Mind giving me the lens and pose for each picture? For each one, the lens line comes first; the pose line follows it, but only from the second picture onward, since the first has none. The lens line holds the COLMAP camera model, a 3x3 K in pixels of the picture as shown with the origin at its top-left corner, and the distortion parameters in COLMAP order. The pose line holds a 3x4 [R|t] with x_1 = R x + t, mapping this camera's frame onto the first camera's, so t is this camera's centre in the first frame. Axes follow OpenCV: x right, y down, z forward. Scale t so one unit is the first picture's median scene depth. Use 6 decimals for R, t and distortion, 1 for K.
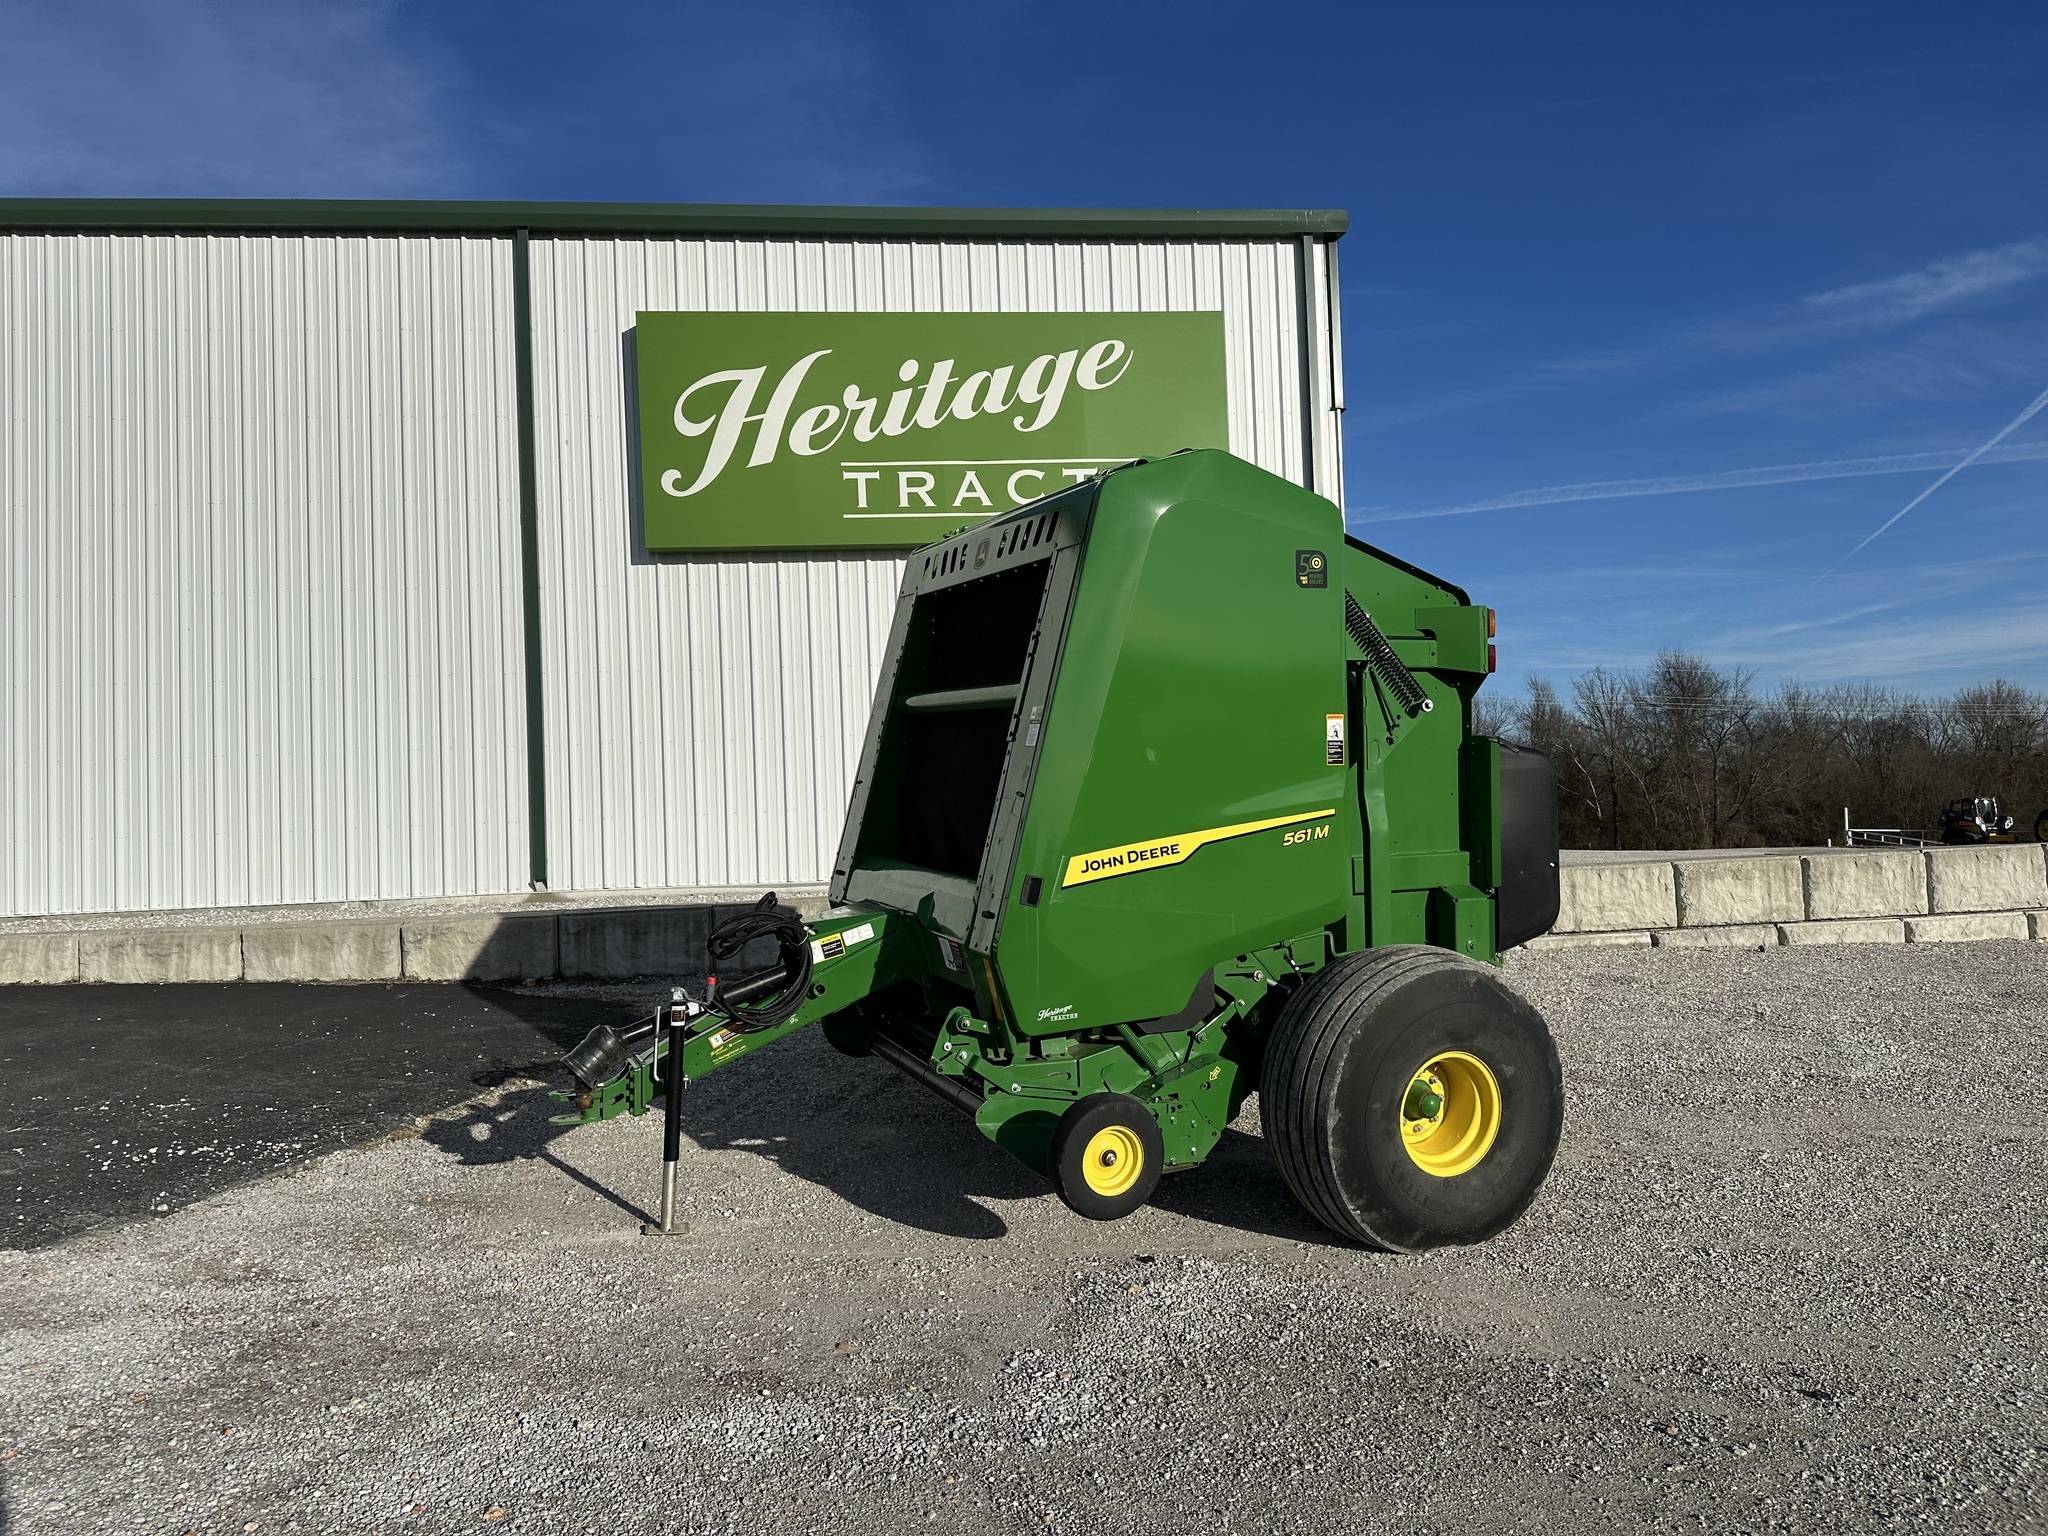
lens RADIAL K [[1399.5, 0, 1015.1], [0, 1399.5, 766.9], [0, 0, 1]] dist [0.125451, -0.183863]
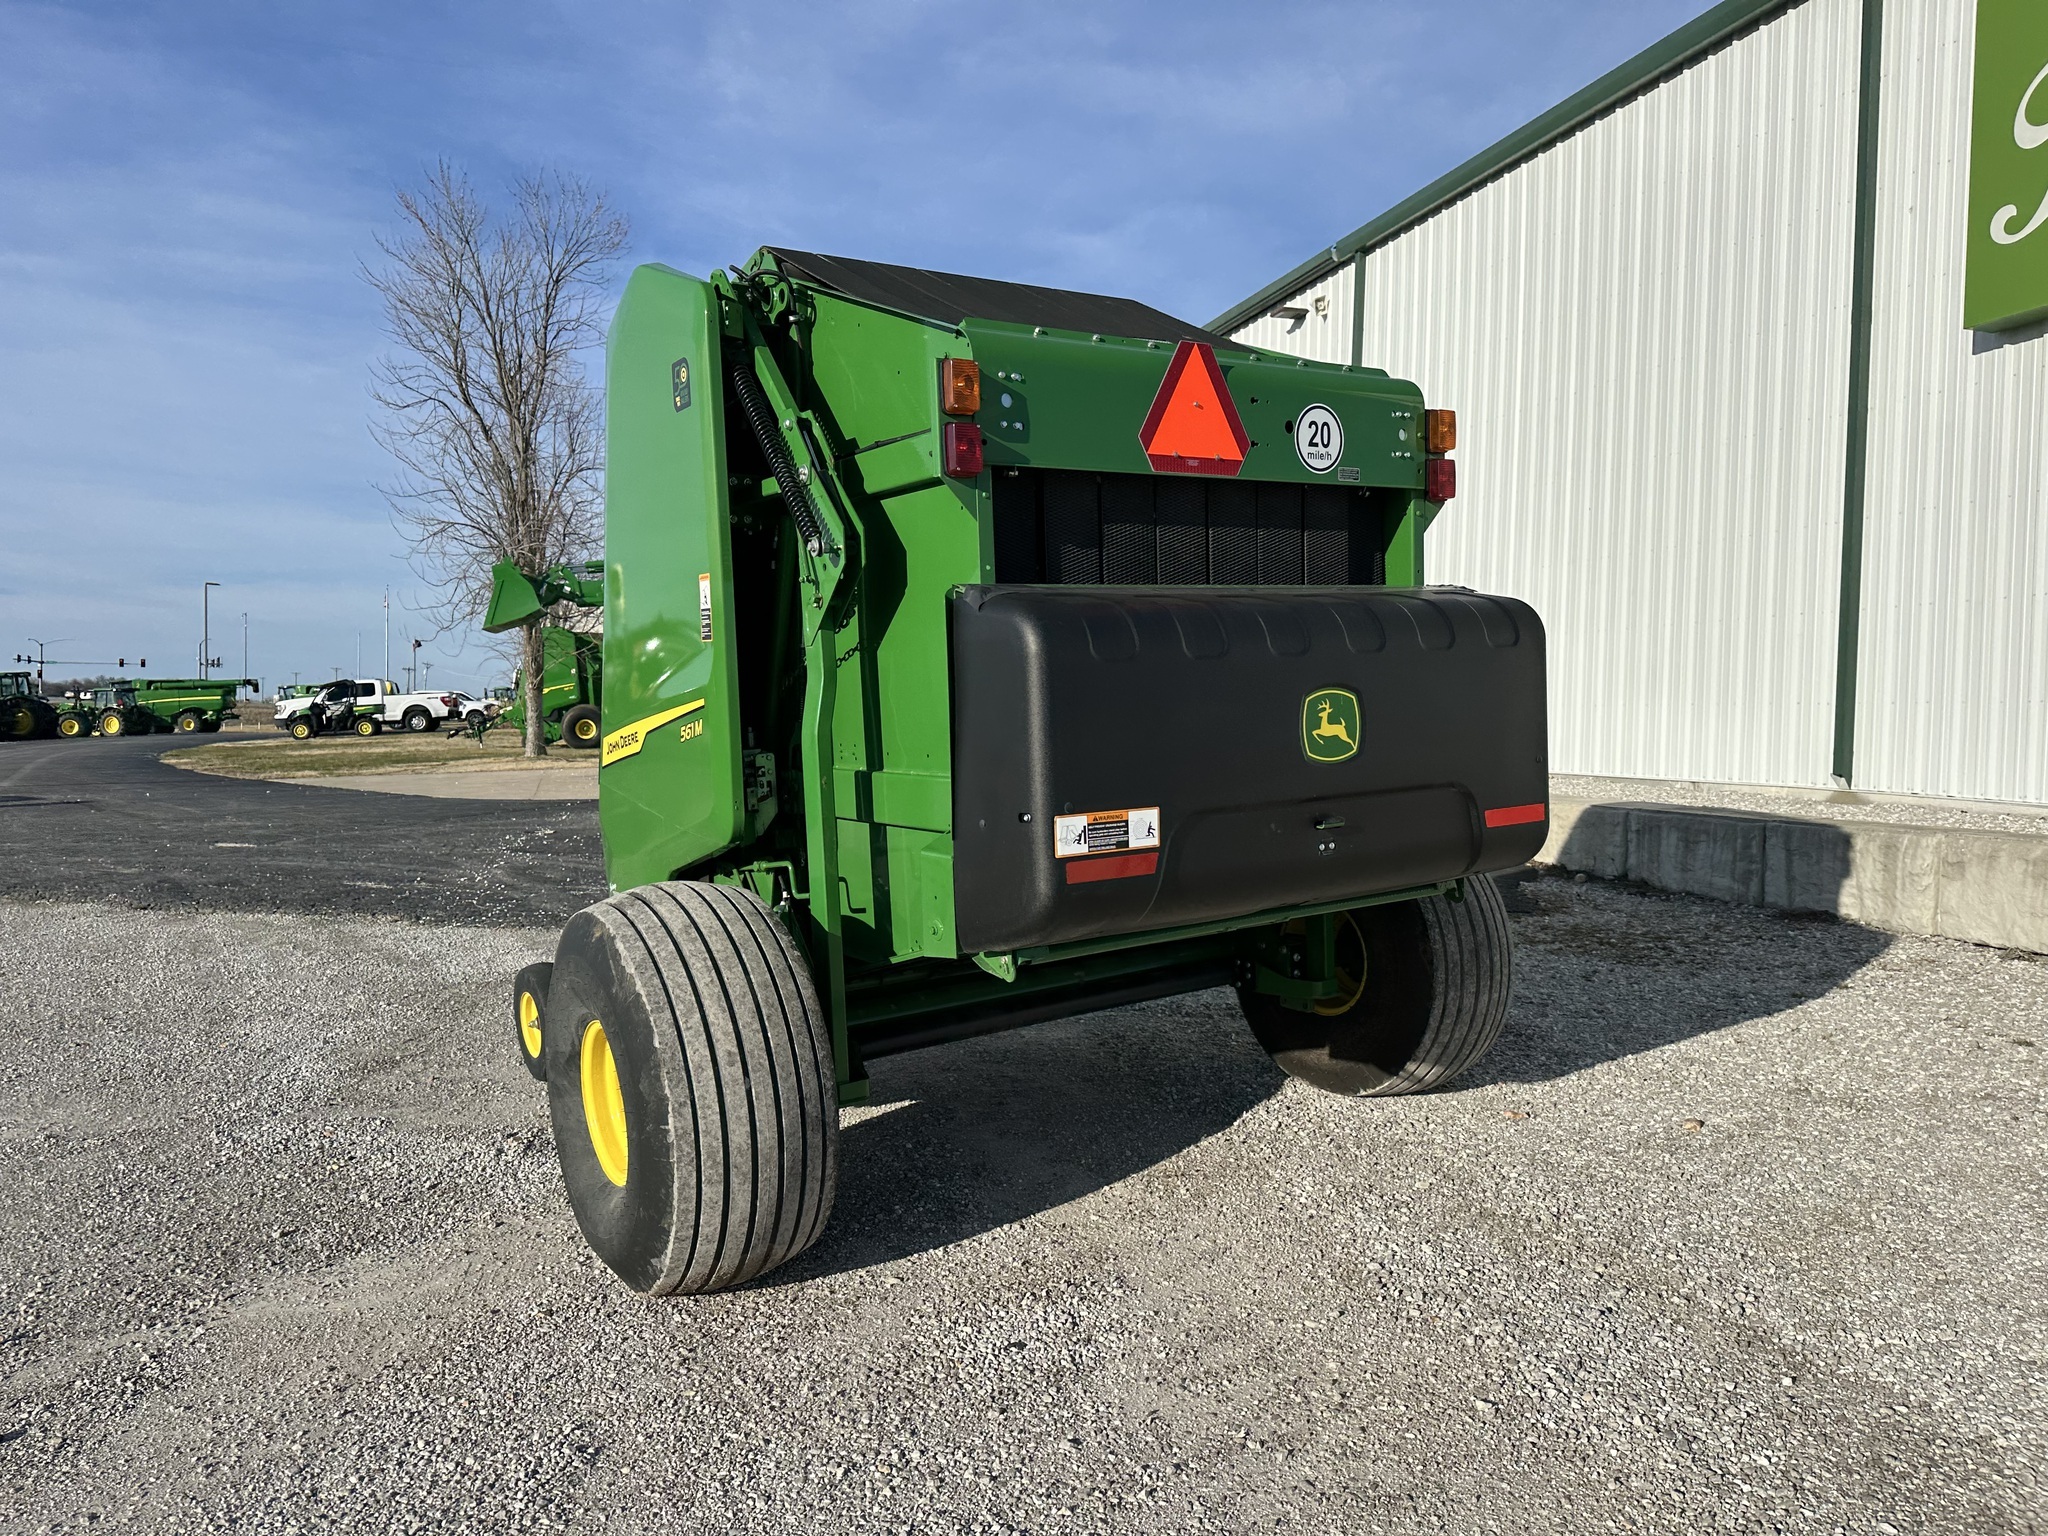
lens RADIAL K [[1437.3, 0, 1036.7], [0, 1437.3, 786.4], [0, 0, 1]] dist [0.046091, -0.069778]
pose [[0.191633, 0.087135, -0.977591, 0.386831], [0.014794, 0.995682, 0.091648, 0.003148], [0.981355, -0.032025, 0.189517, 0.384944]]
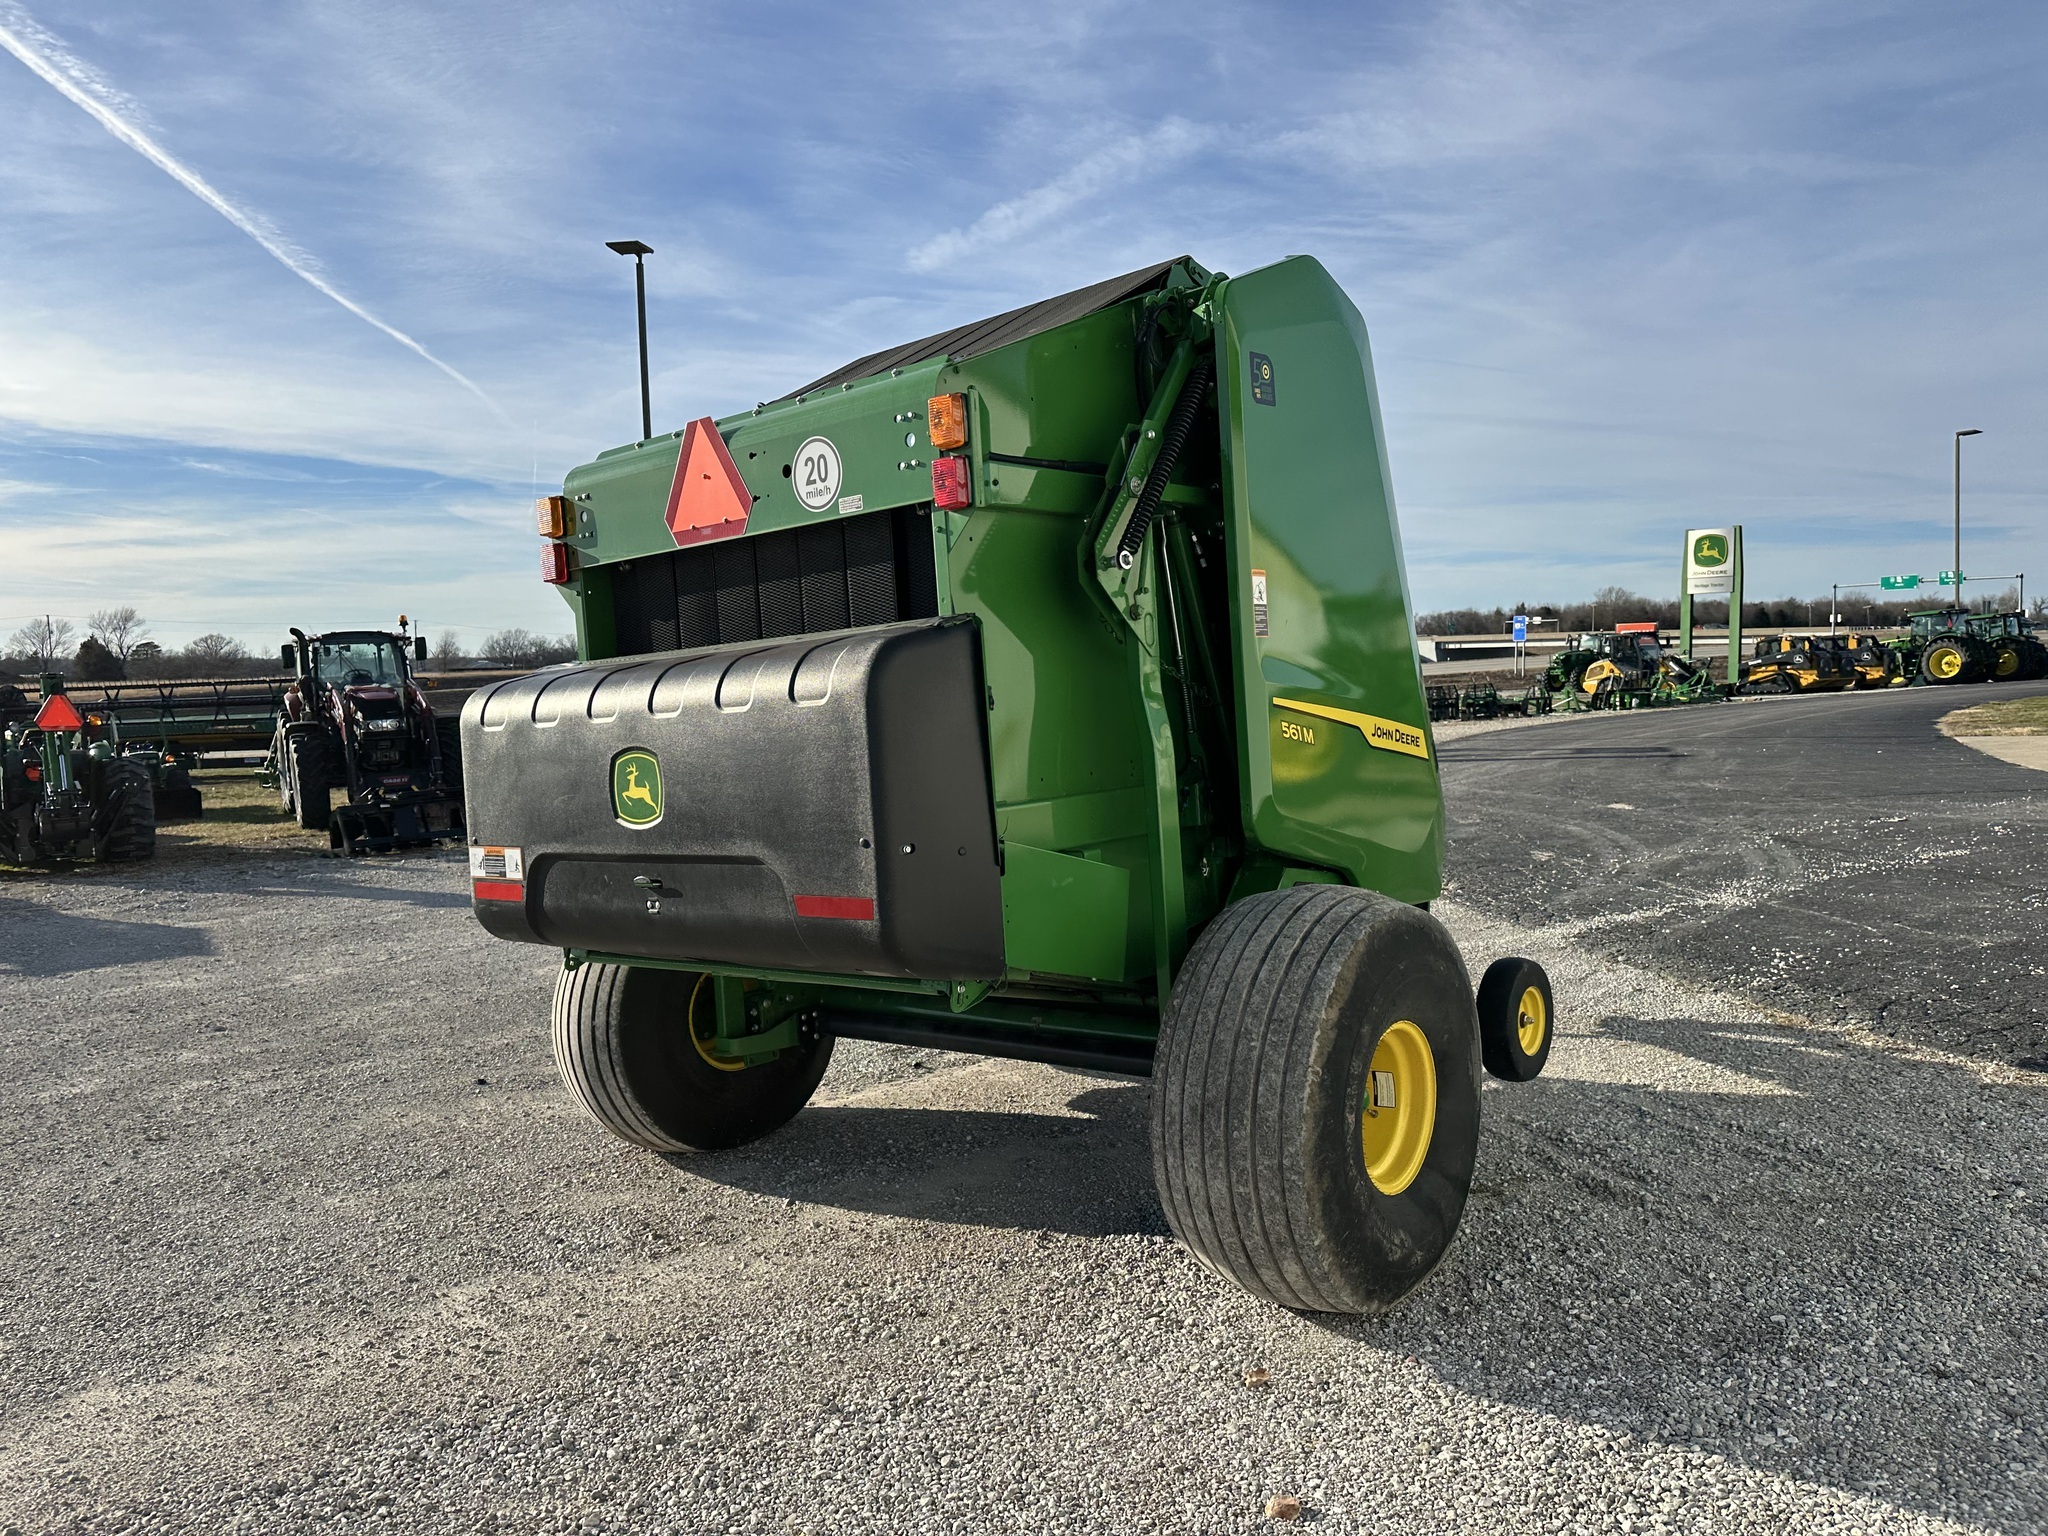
lens RADIAL K [[1462.3, 0, 1028.4], [0, 1462.3, 781.4], [0, 0, 1]] dist [0.066333, -0.092445]
pose [[-0.889441, 0.095451, -0.446972, 0.196849], [0.071717, 0.994982, 0.069768, 0.001616], [0.451388, 0.029999, -0.891823, 0.768961]]
